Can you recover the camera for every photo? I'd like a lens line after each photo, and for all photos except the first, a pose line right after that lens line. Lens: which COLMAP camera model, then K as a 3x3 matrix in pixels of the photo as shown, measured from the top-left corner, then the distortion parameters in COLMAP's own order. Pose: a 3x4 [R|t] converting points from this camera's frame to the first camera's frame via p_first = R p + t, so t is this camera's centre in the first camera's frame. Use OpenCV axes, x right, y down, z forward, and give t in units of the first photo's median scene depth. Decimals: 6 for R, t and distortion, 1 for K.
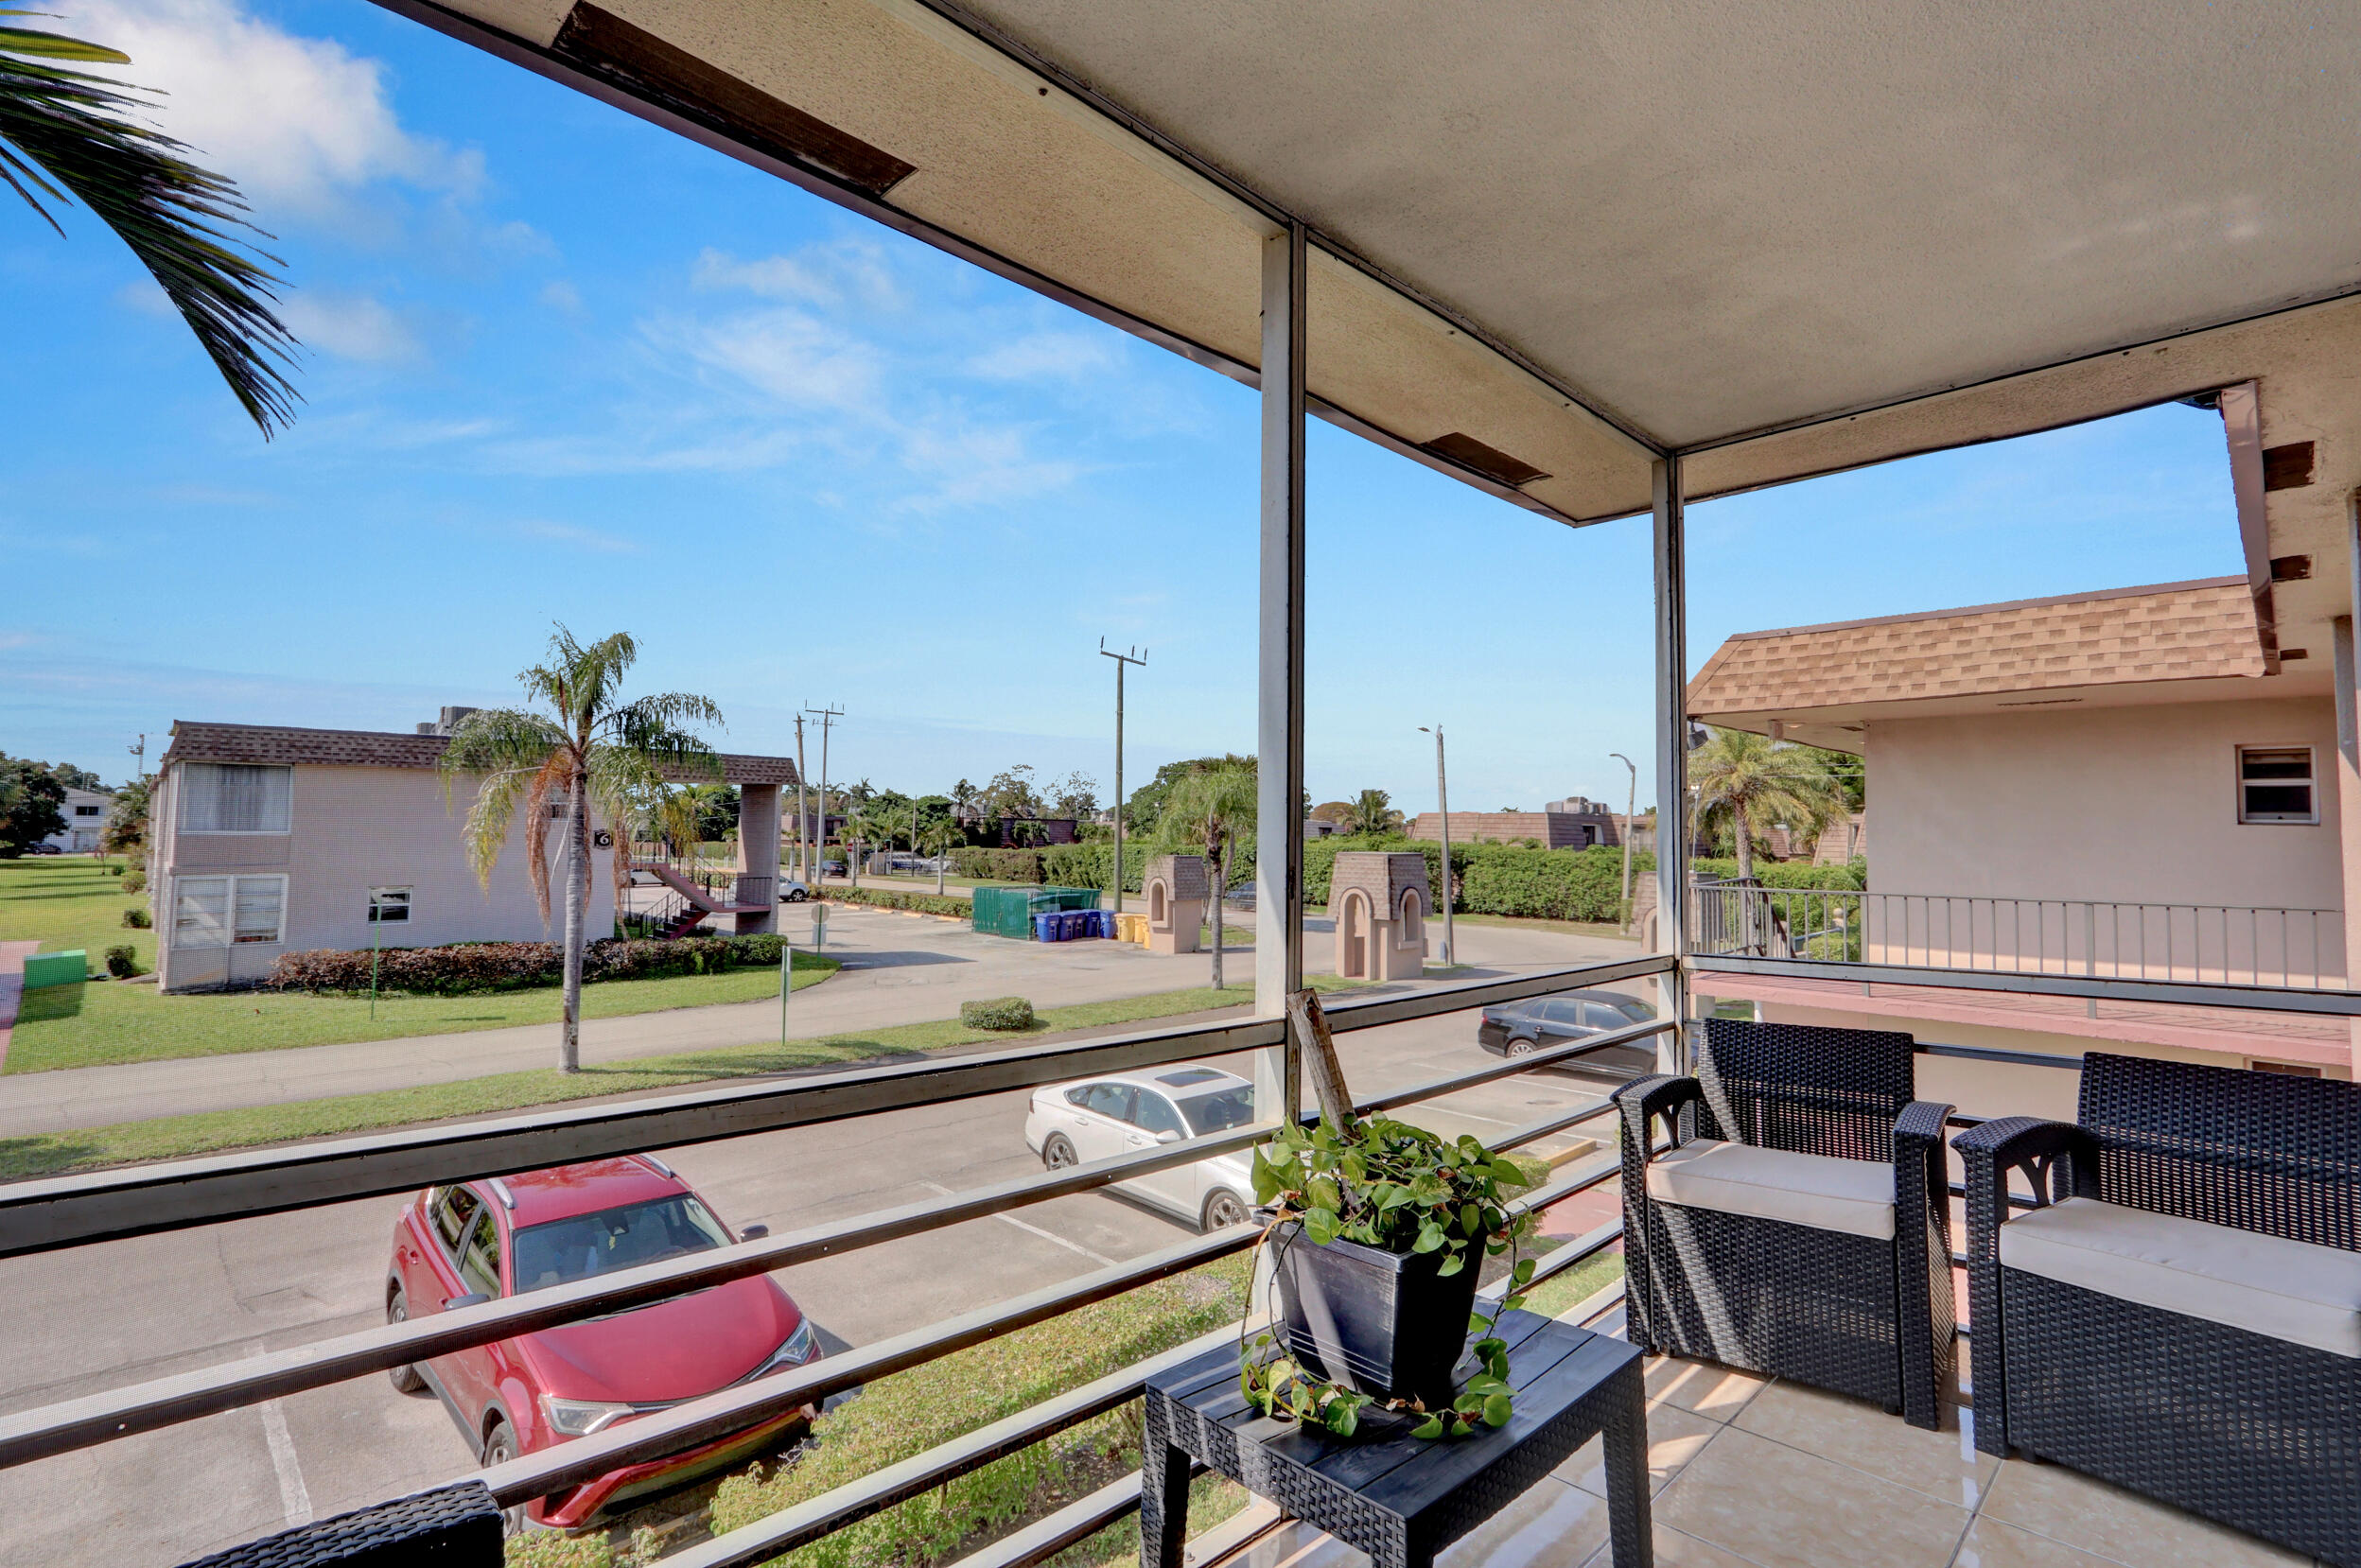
lens RADIAL K [[1107.5, 0, 1184.2], [0, 1107.5, 757.5], [0, 0, 1]] dist [-0.011935, 0.000486]
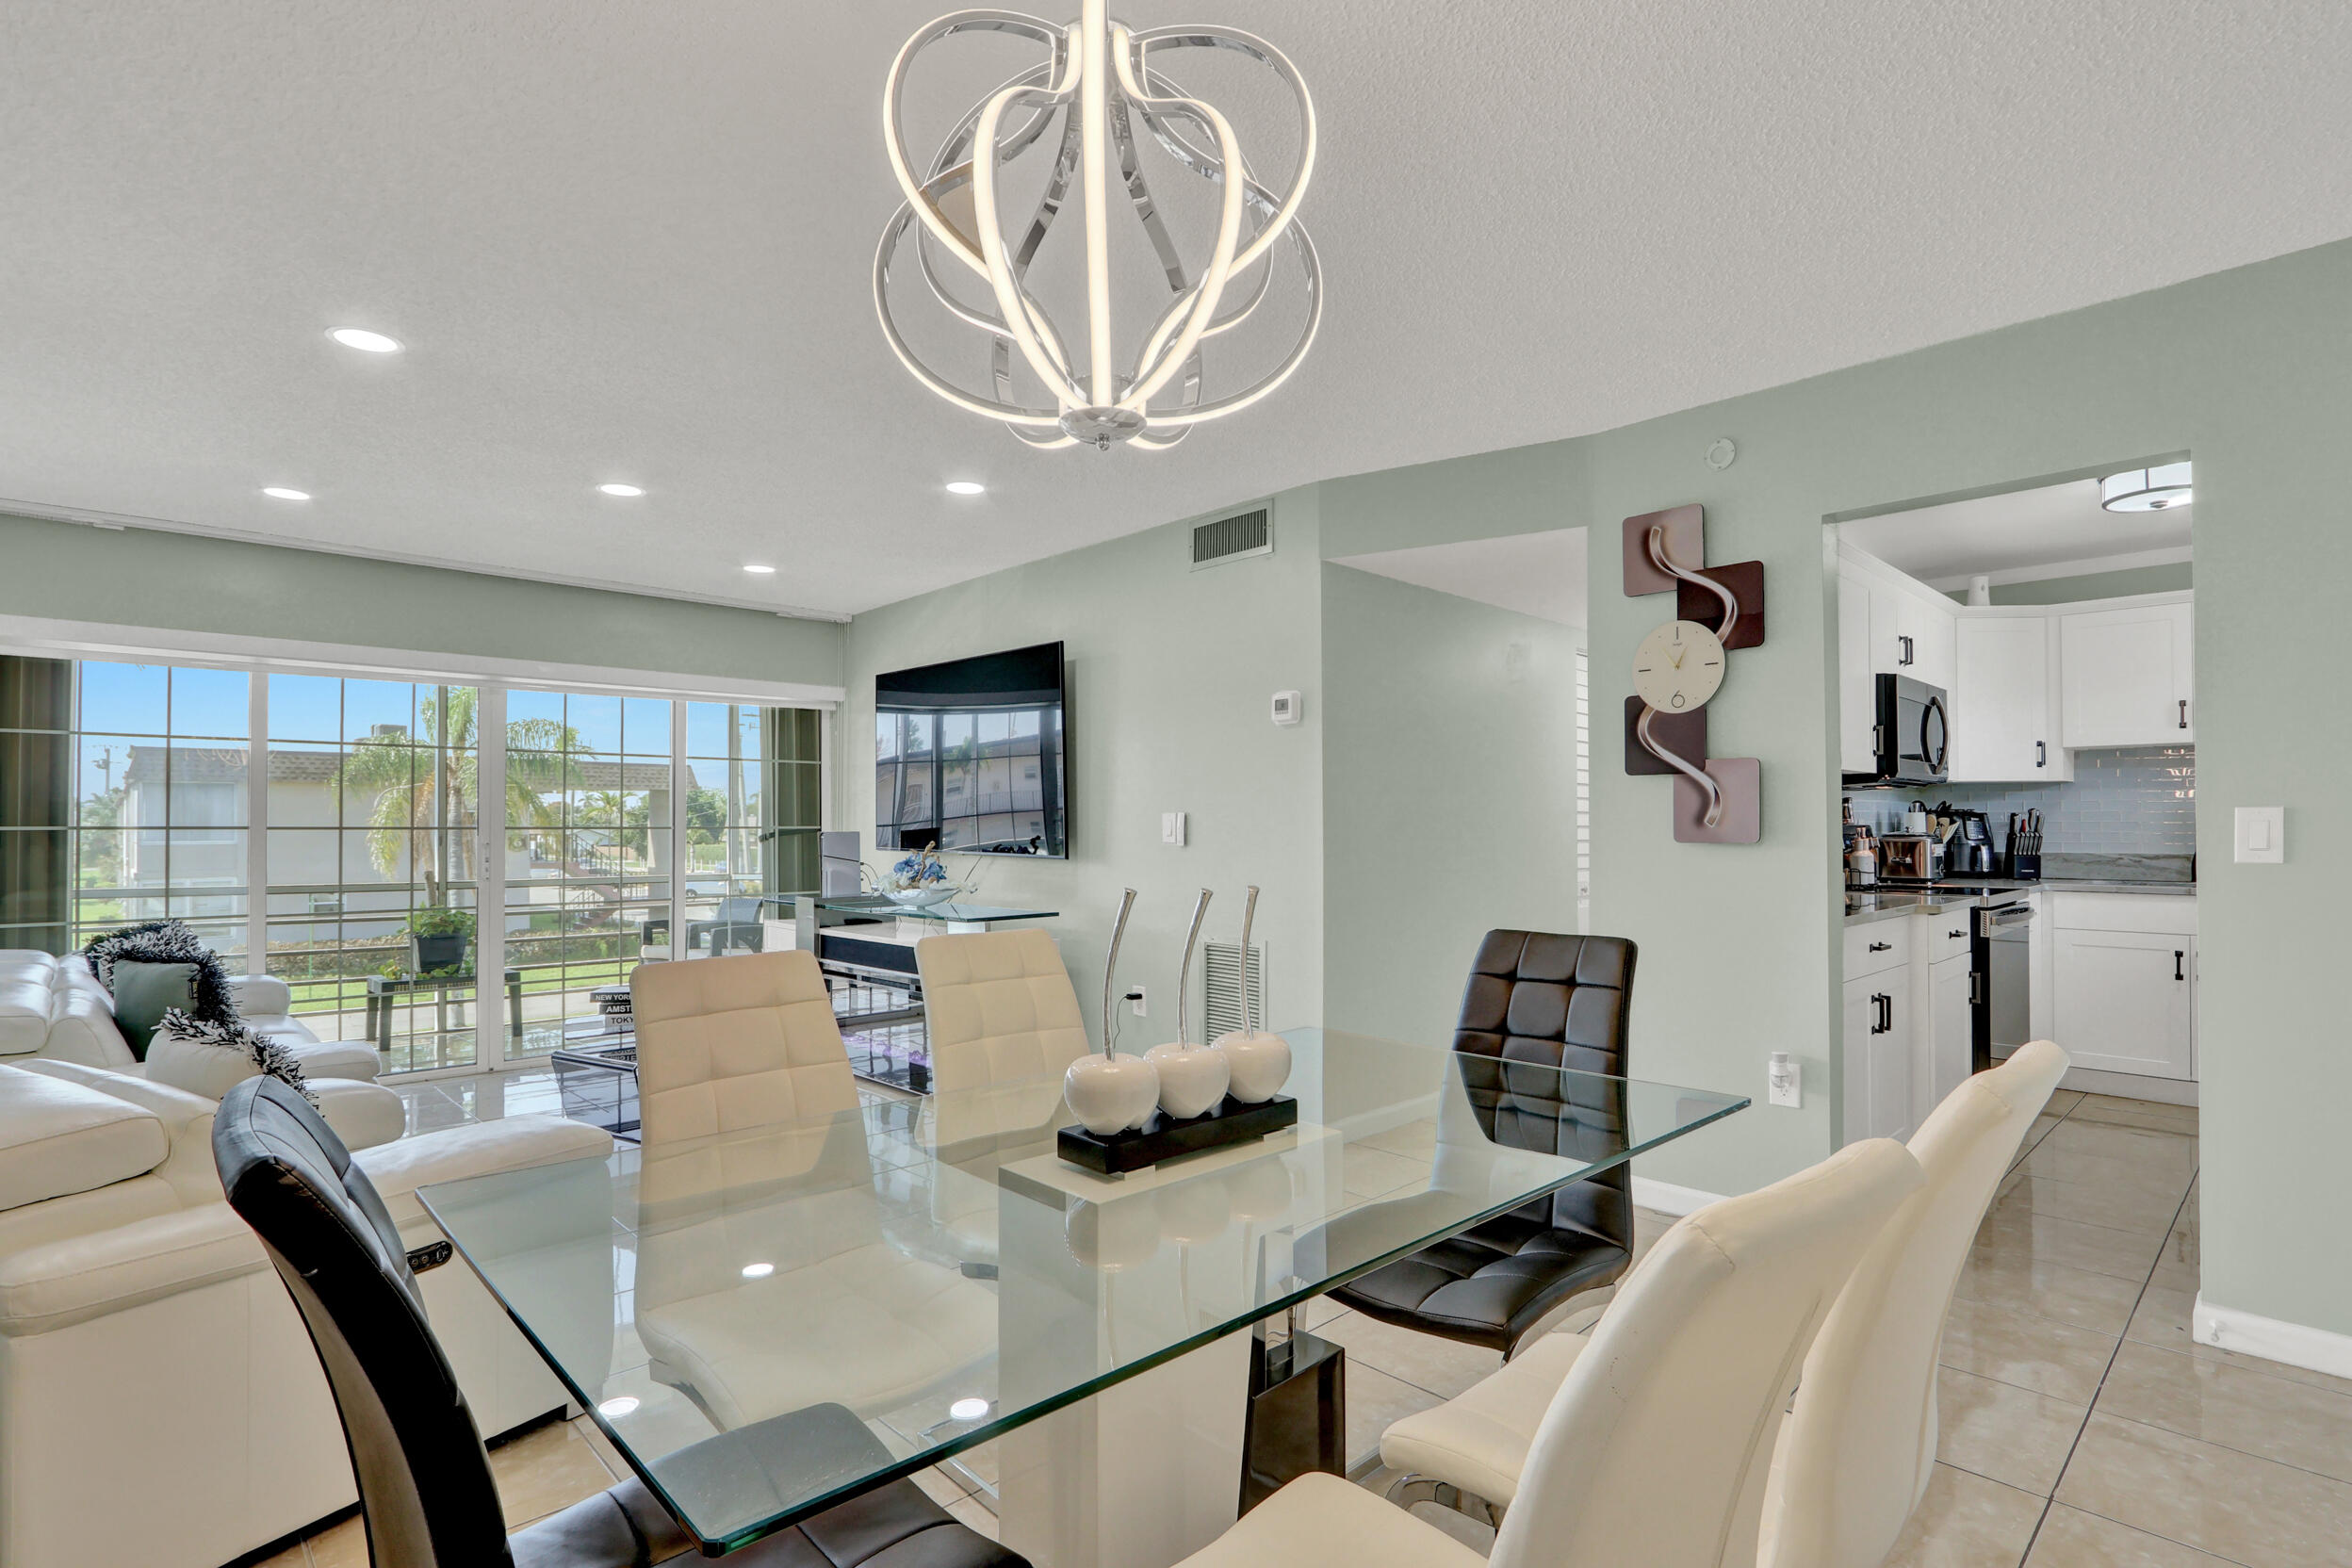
lens RADIAL K [[1131.2, 0, 1164.6], [0, 1131.2, 806.4], [0, 0, 1]] dist [-0.016262, -0.001041]
pose [[0.999814, -0.019047, -0.003021, 0.117072], [0.019175, 0.998558, 0.050142, -0.005992], [0.002061, -0.050190, 0.998738, -0.118494]]
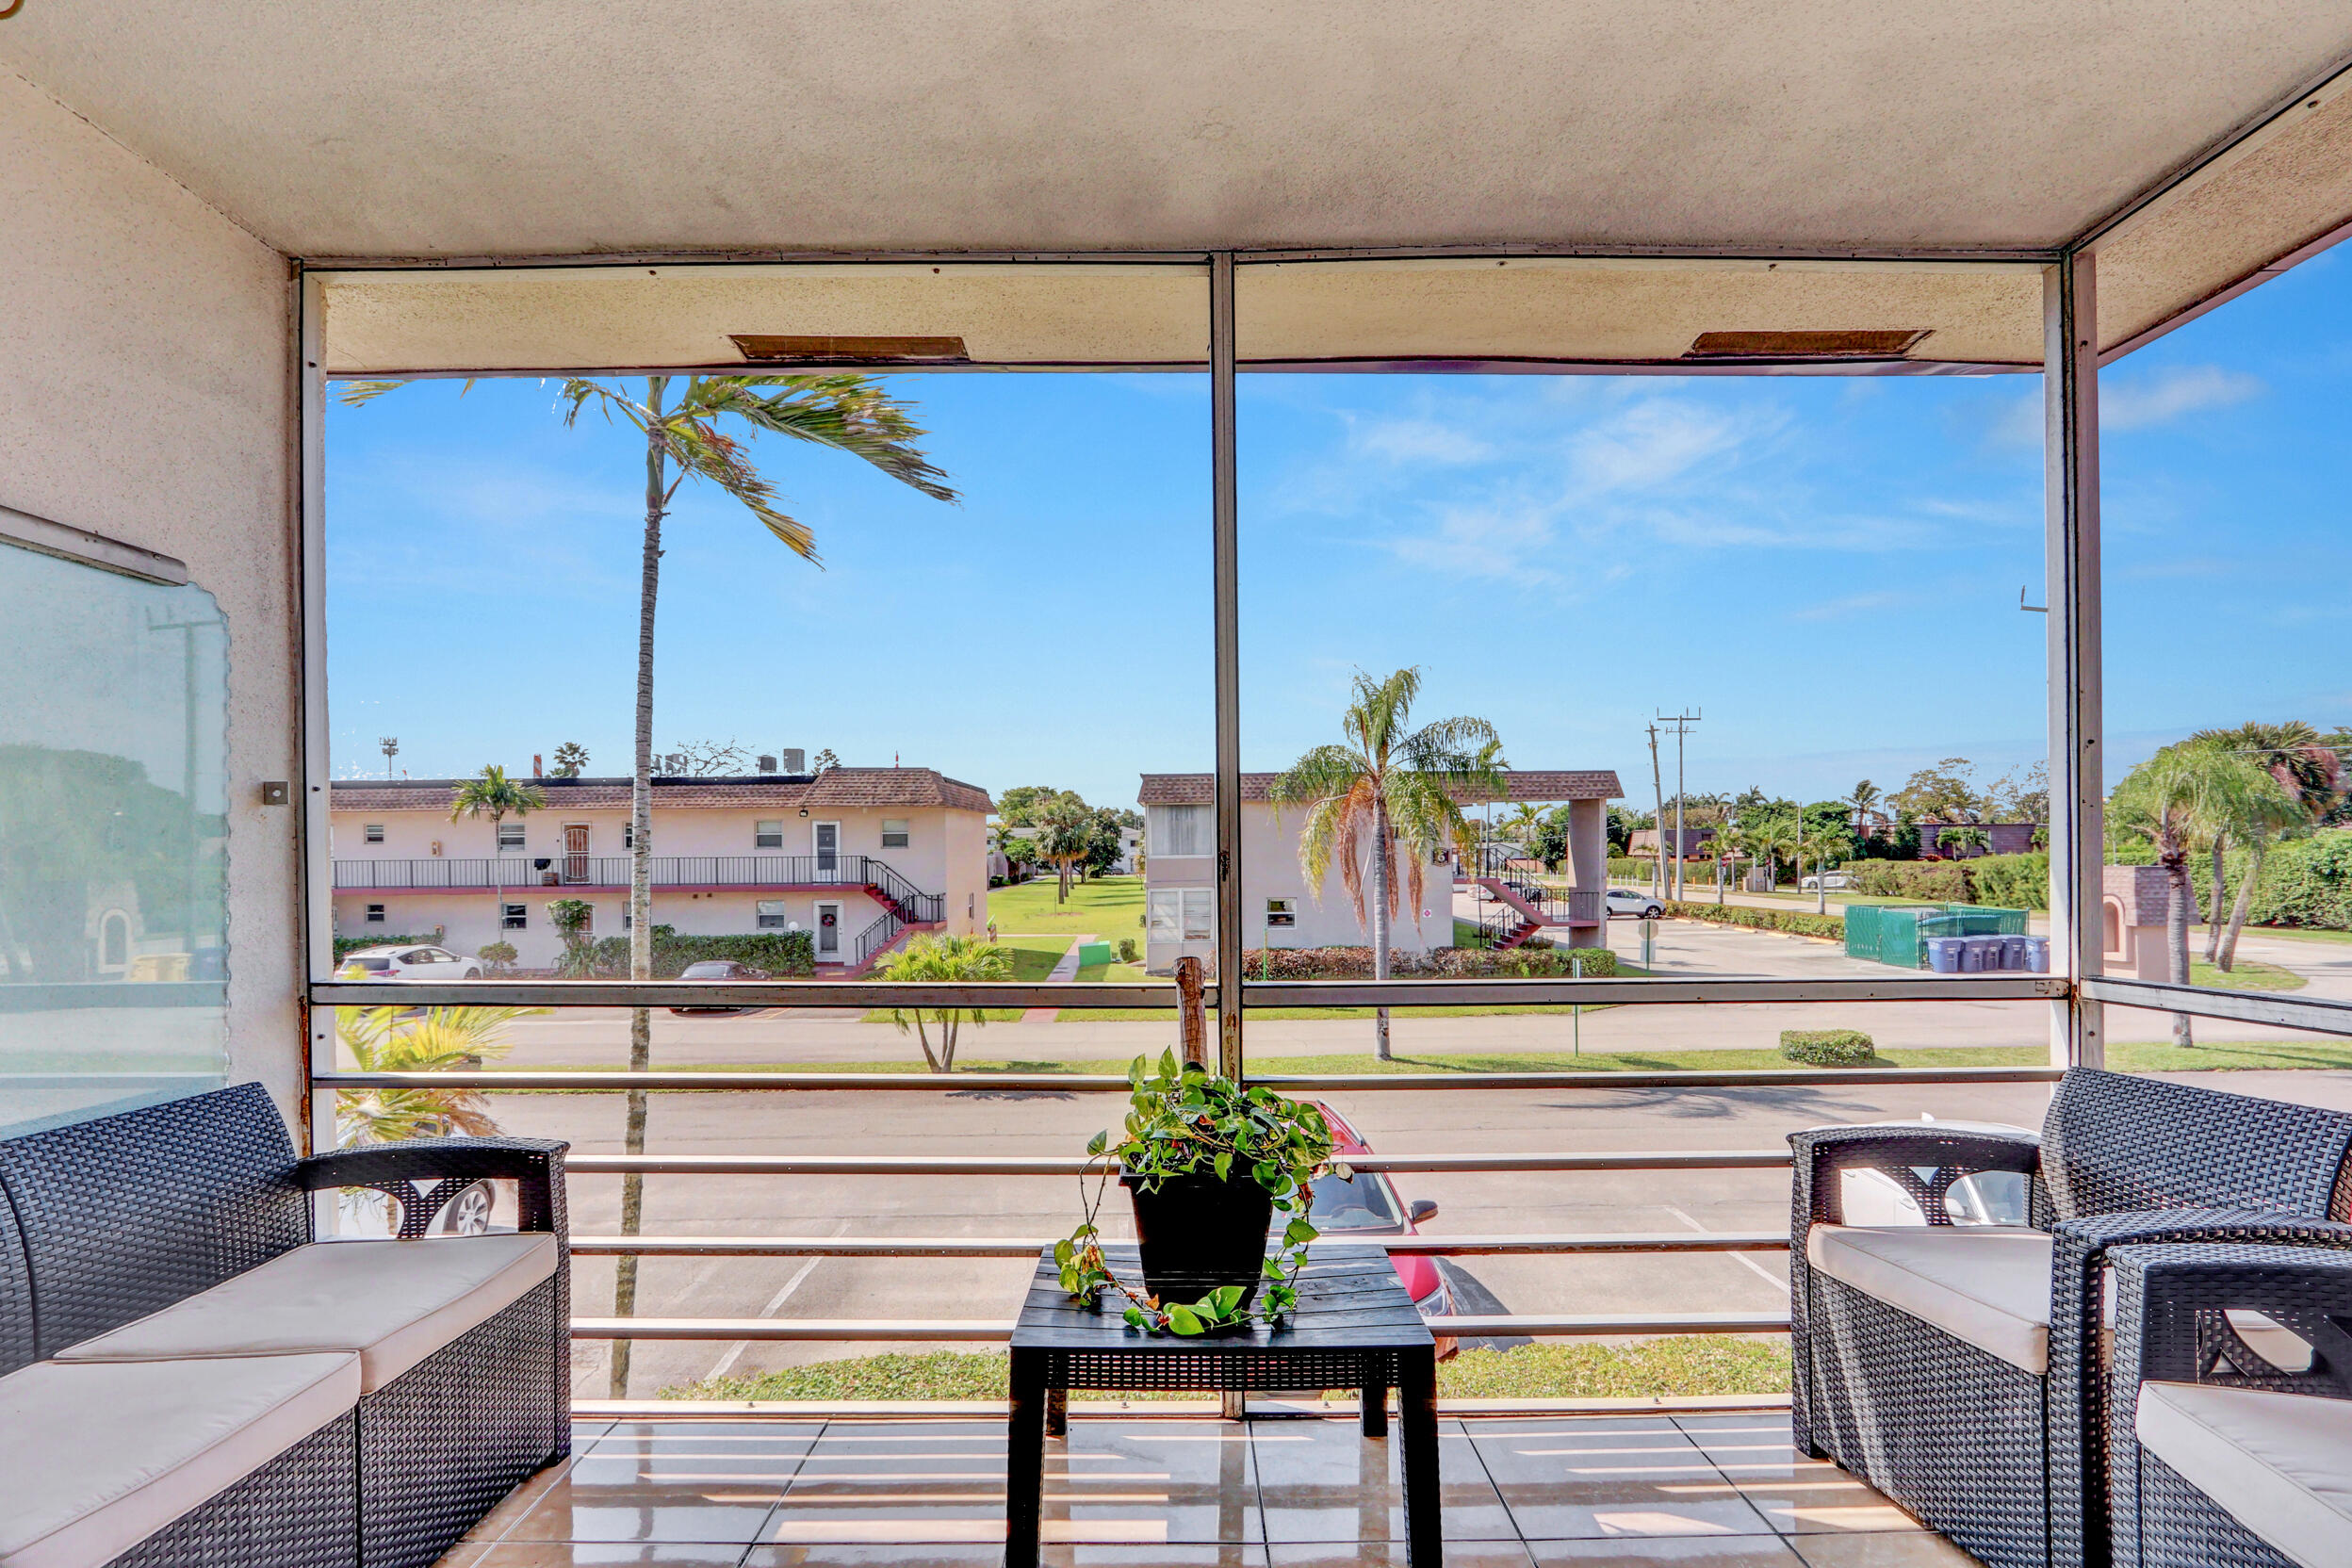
lens RADIAL K [[1130.0, 0, 1179.5], [0, 1130.0, 851.6], [0, 0, 1]] dist [-0.000896, 0.000177]
pose [[0.729018, -0.019175, -0.684225, 0.043950], [0.067176, 0.996786, 0.043639, 0.002470], [0.681190, -0.077777, 0.727964, 0.008937]]
